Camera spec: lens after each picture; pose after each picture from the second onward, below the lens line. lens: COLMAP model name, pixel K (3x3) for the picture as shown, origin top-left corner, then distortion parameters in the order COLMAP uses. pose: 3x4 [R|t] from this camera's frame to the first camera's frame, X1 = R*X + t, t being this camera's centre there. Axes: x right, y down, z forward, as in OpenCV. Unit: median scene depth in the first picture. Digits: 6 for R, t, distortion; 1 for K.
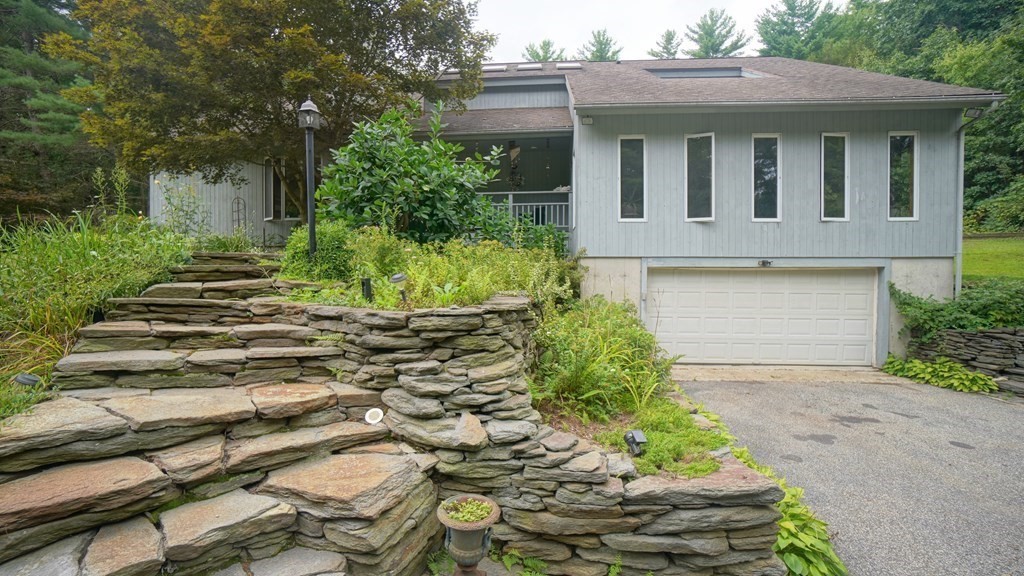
lens RADIAL K [[452.0, 0, 506.1], [0, 452.0, 287.6], [0, 0, 1]] dist [-0.067001, 0.021748]
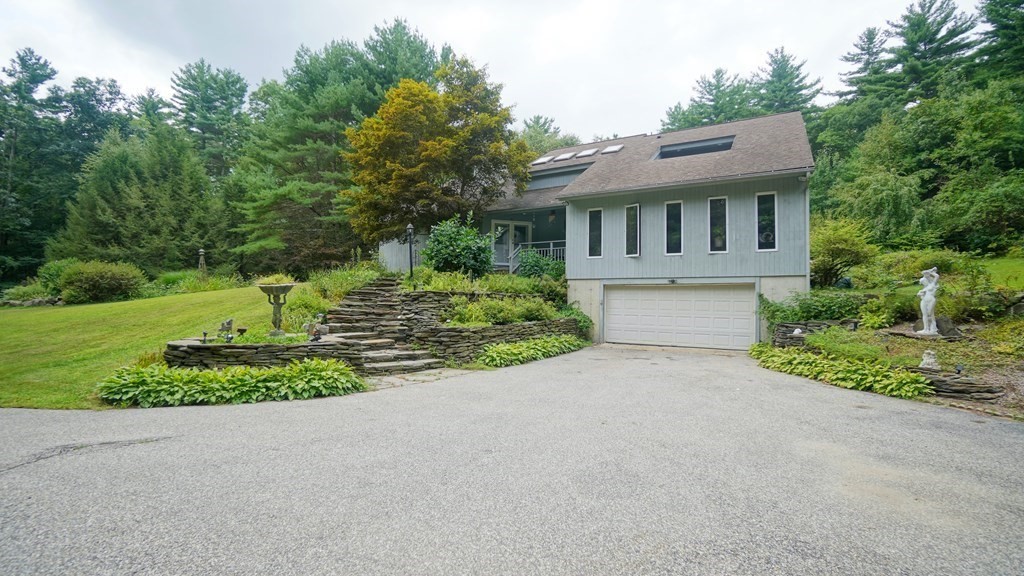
lens RADIAL K [[462.2, 0, 506.3], [0, 462.2, 287.2], [0, 0, 1]] dist [-0.047247, 0.016585]
pose [[0.897579, -0.003558, -0.440840, 0.764315], [-0.025354, 0.997896, -0.059678, 0.078378], [0.440125, 0.064743, 0.895600, -0.736267]]
